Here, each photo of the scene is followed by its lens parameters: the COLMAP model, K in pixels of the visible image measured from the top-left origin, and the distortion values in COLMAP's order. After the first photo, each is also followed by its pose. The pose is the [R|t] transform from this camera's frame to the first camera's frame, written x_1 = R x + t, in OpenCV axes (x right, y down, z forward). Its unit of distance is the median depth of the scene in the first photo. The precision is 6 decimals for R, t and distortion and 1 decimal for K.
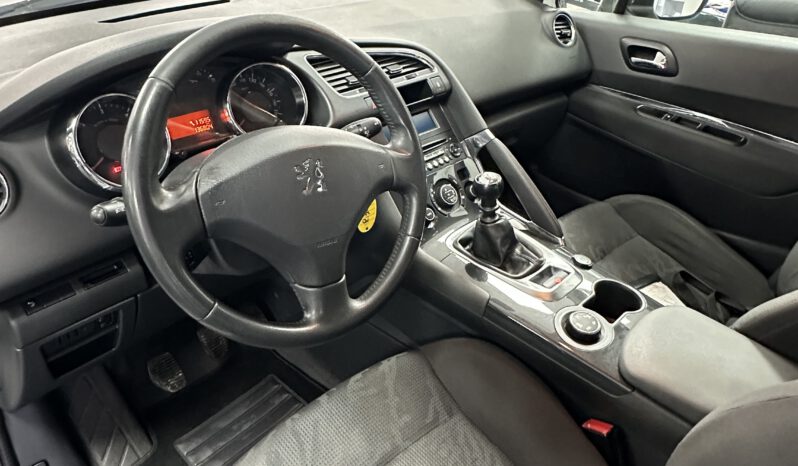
lens RADIAL K [[566.1, 0, 398.2], [0, 566.1, 240.7], [0, 0, 1]] dist [0.005840, 0.000329]
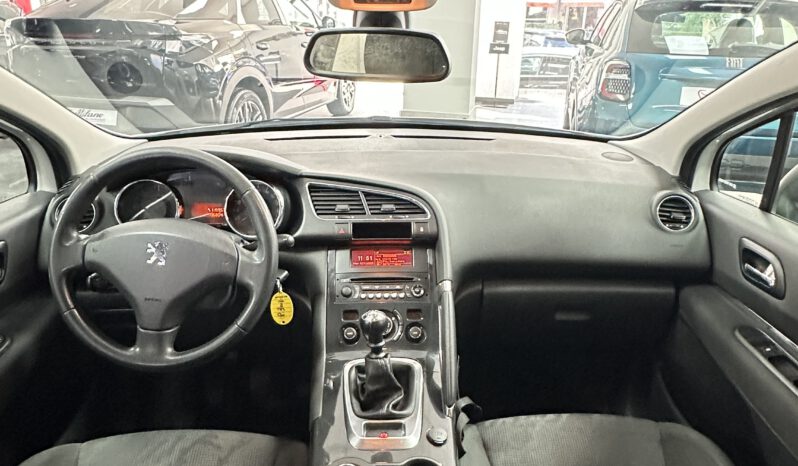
lens RADIAL K [[566.1, 0, 400.1], [0, 566.1, 230.0], [0, 0, 1]] dist [0.005840, 0.000329]
pose [[0.726623, 0.221925, -0.650206, 0.759279], [-0.362786, 0.927631, -0.088809, -0.162740], [0.583442, 0.300417, 0.754550, 0.145475]]
